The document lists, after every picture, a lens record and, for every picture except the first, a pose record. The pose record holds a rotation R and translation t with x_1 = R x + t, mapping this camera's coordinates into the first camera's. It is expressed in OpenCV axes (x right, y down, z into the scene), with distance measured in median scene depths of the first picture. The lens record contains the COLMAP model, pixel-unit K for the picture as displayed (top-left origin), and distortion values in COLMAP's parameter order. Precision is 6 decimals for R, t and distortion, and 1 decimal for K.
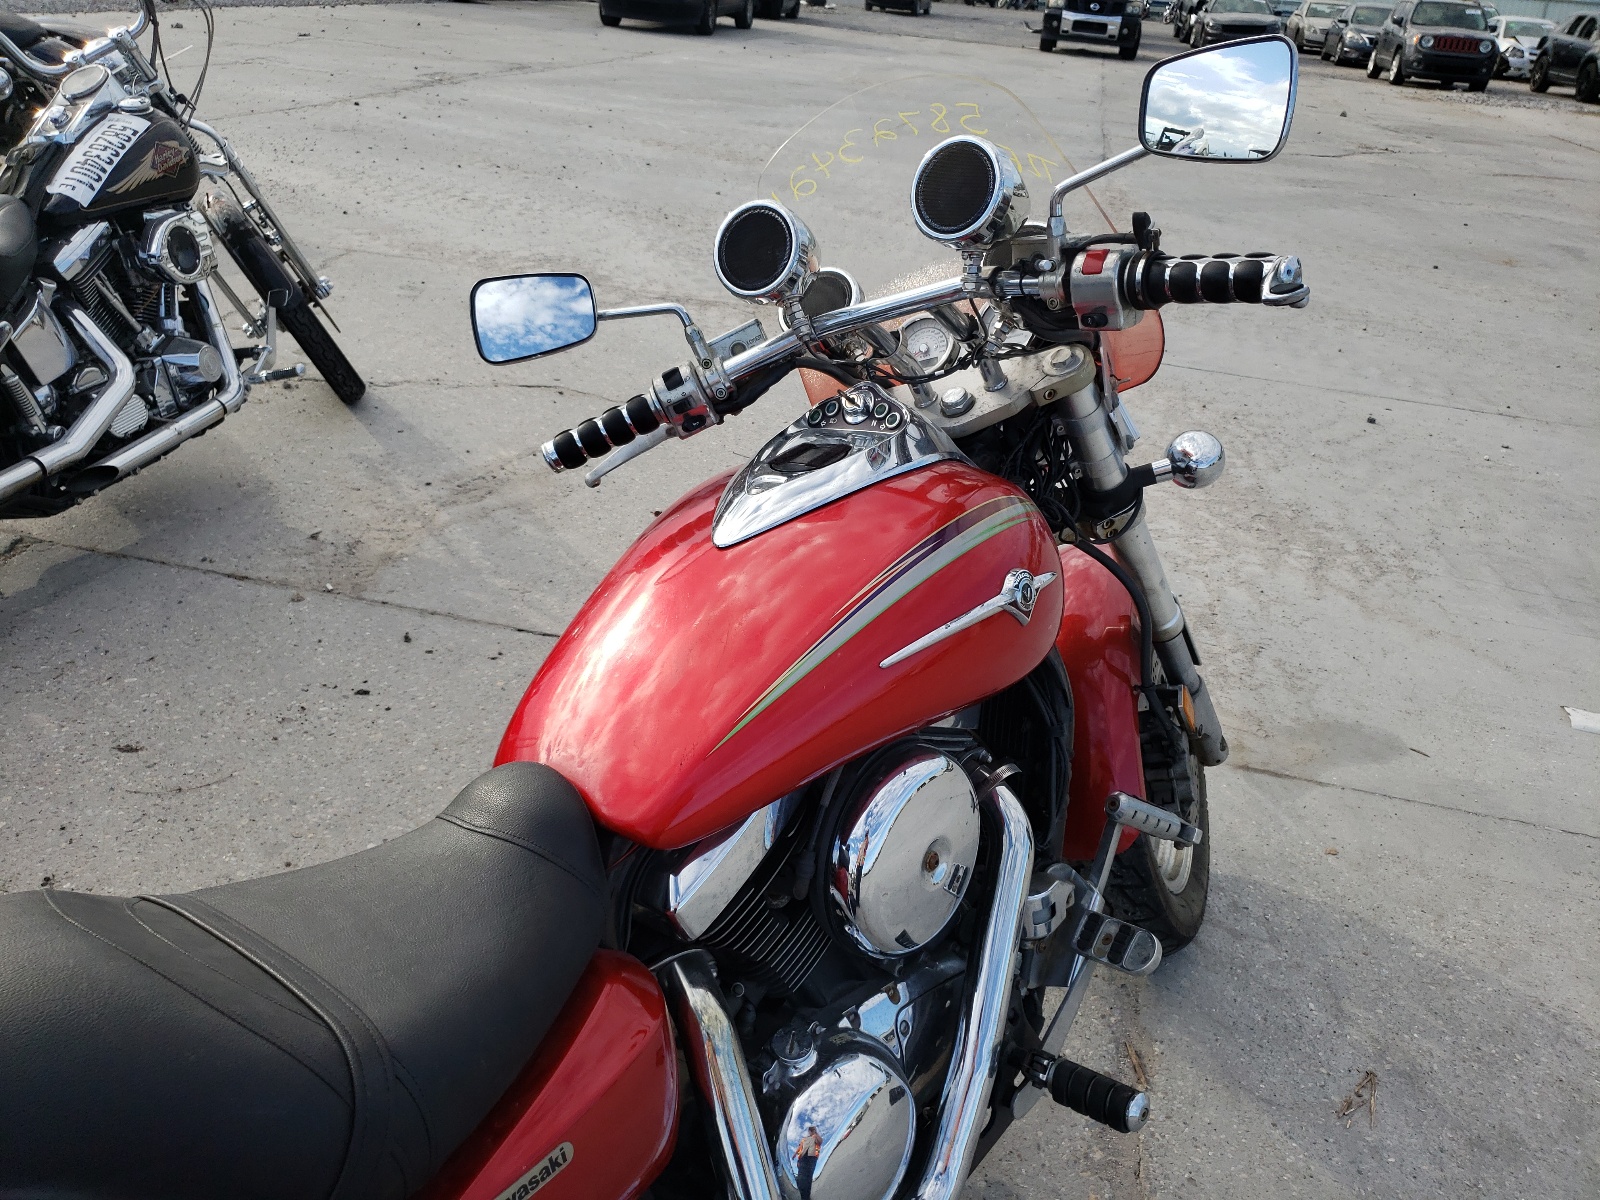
lens RADIAL K [[1204.9, 0, 798.1], [0, 1204.9, 632.9], [0, 0, 1]] dist [-0.029269, 0.061702]
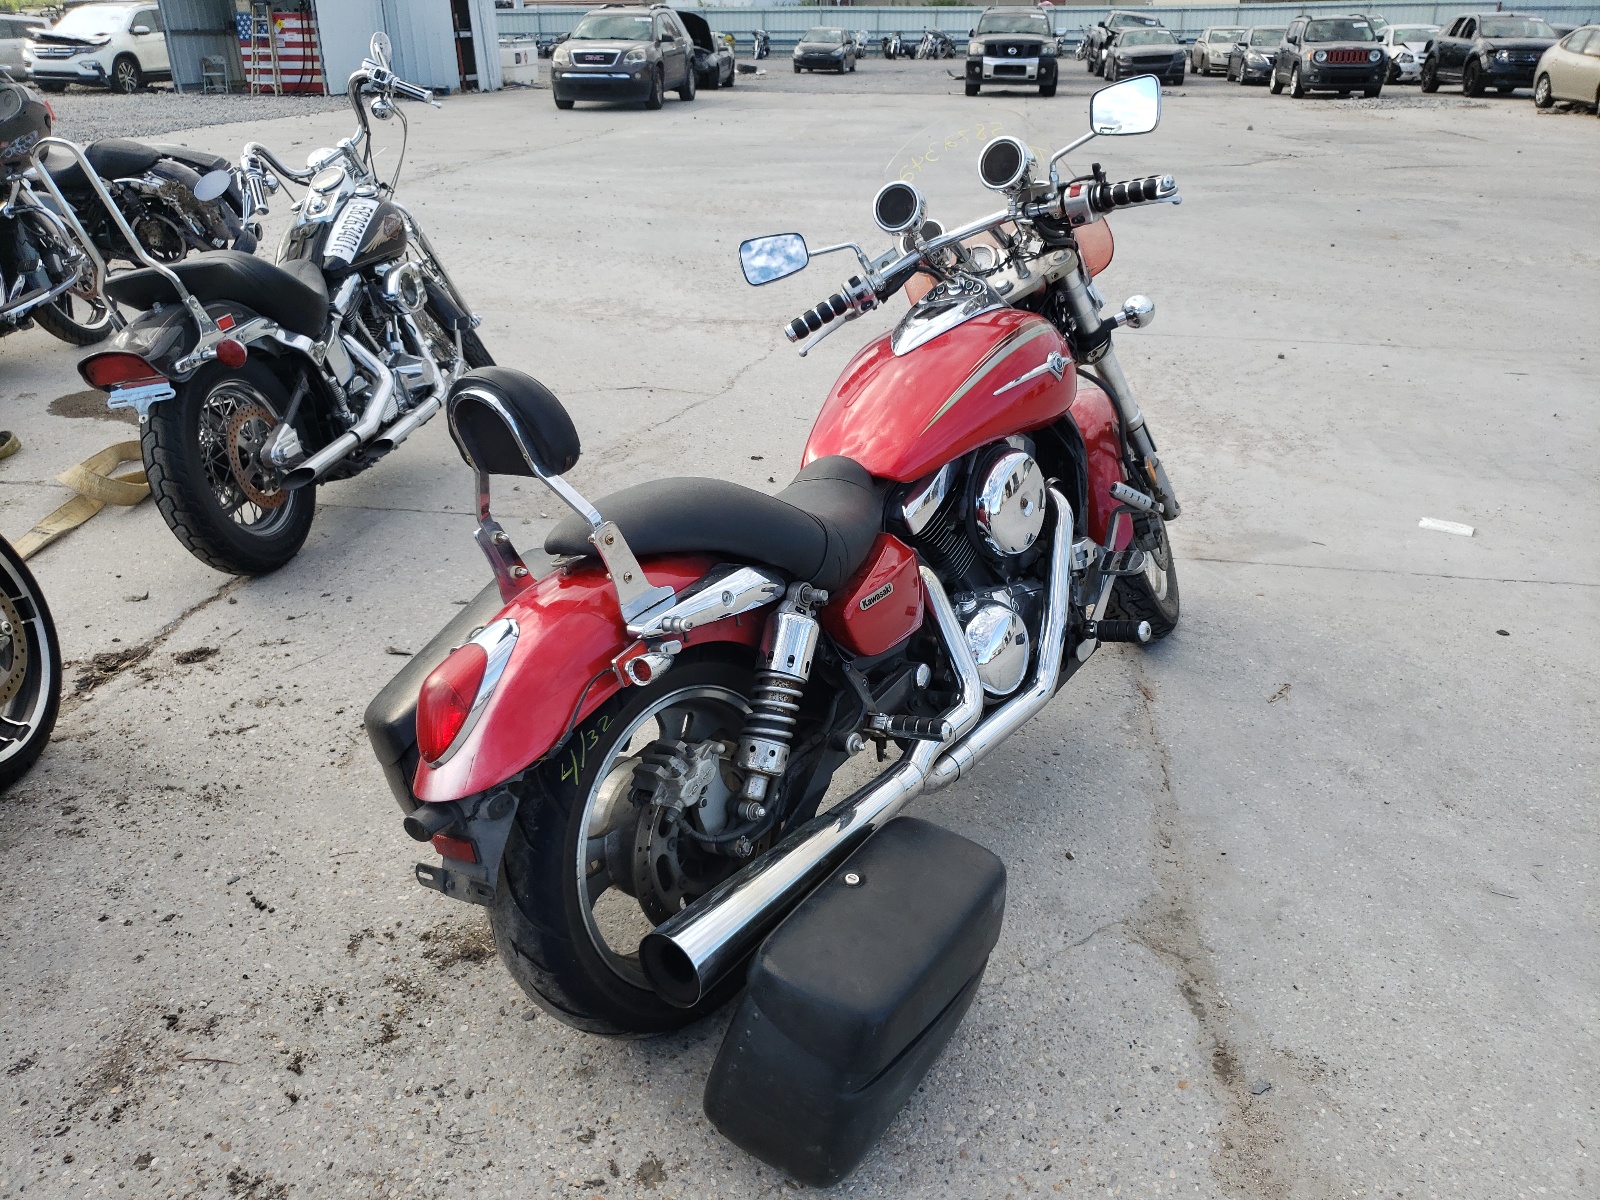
lens RADIAL K [[1249.8, 0, 796.8], [0, 1249.8, 669.3], [0, 0, 1]] dist [-0.015484, 0.035650]
pose [[0.994419, -0.102315, 0.025754, -0.136949], [0.103117, 0.994155, -0.031983, 0.196571], [-0.022332, 0.034460, 0.999157, -0.408339]]
